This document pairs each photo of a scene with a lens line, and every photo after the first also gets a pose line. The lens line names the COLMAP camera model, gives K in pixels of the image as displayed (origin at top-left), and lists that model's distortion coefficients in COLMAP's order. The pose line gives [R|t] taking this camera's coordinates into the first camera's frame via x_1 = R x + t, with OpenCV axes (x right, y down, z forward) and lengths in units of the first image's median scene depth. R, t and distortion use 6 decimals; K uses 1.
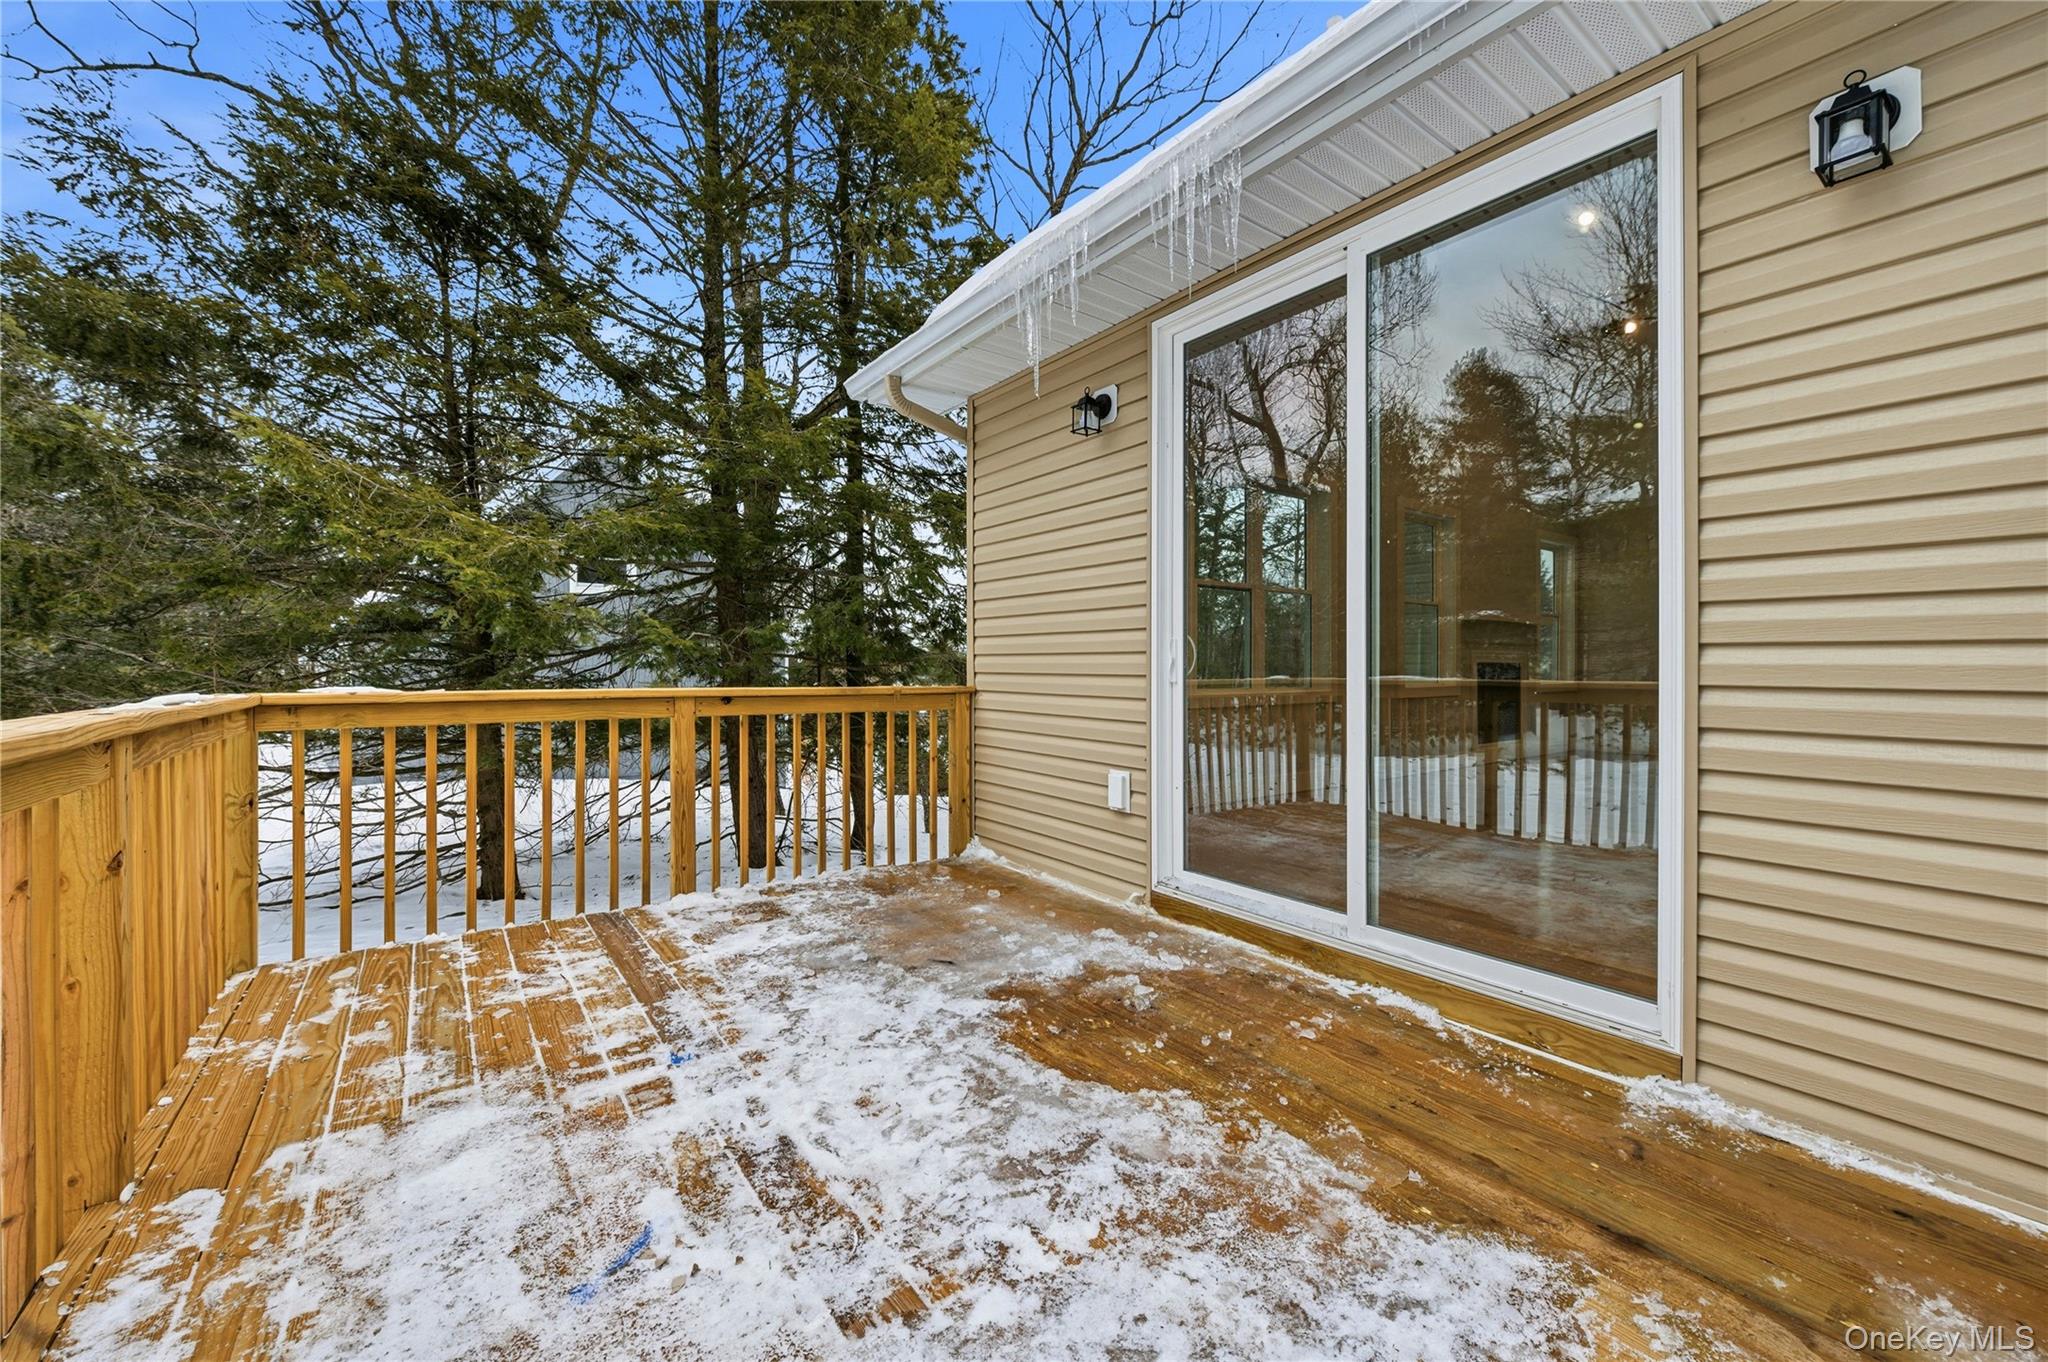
lens RADIAL K [[808.1, 0, 1030.7], [0, 808.1, 670.4], [0, 0, 1]] dist [0.001236, -0.003935]
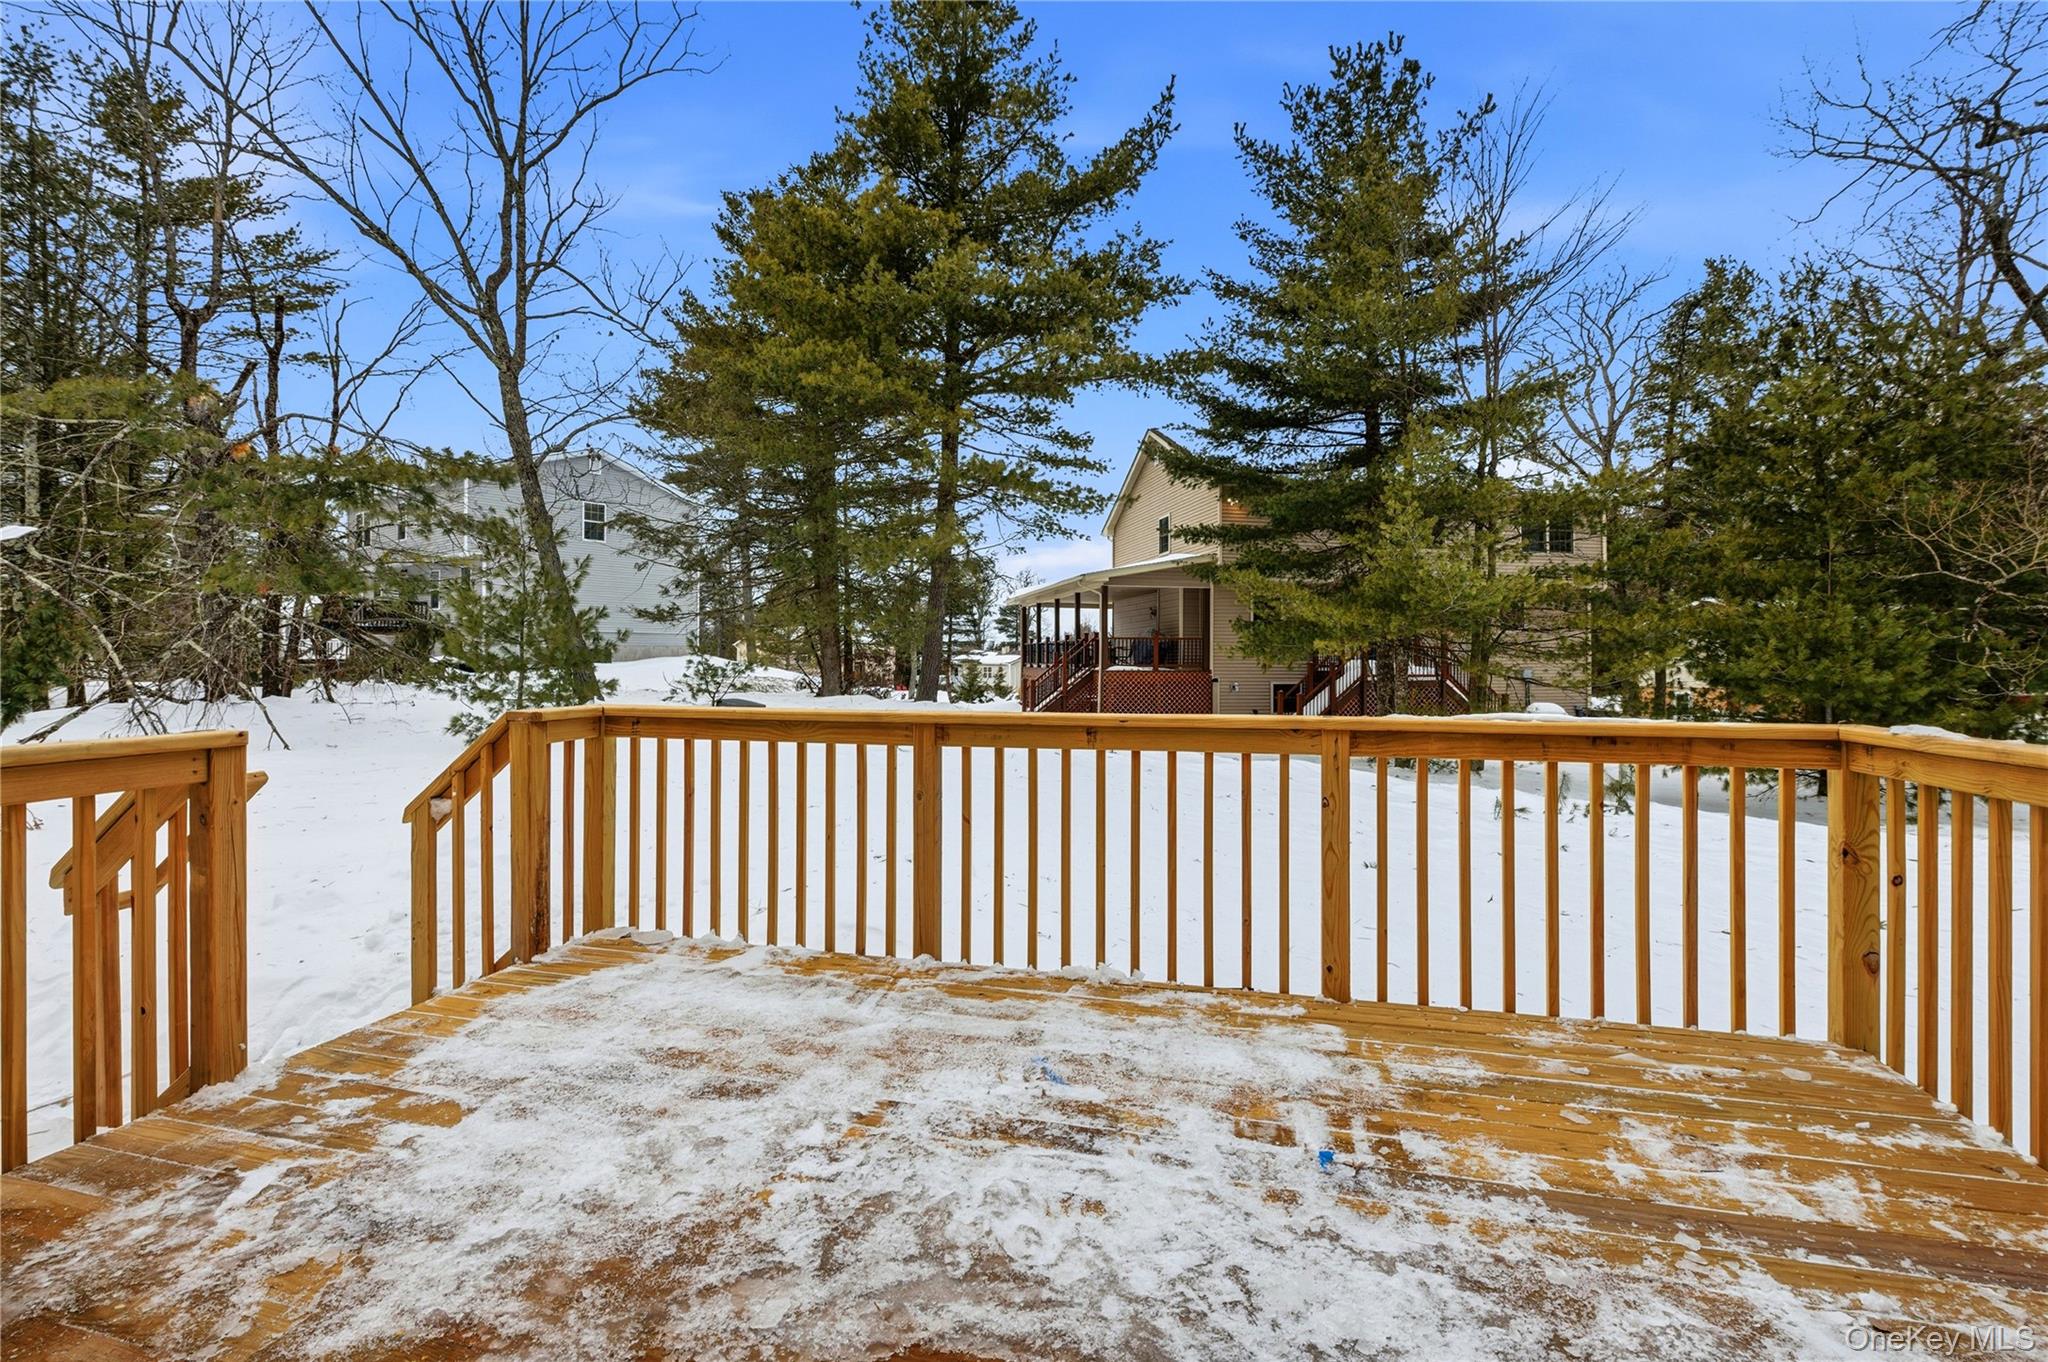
lens RADIAL K [[918.9, 0, 1022.6], [0, 918.9, 656.5], [0, 0, 1]] dist [-0.000558, -0.000466]
pose [[-0.786111, -0.004358, -0.618071, 0.421019], [-0.005677, 0.999984, 0.000170, -0.052066], [0.618060, 0.003643, -0.786123, 1.552143]]
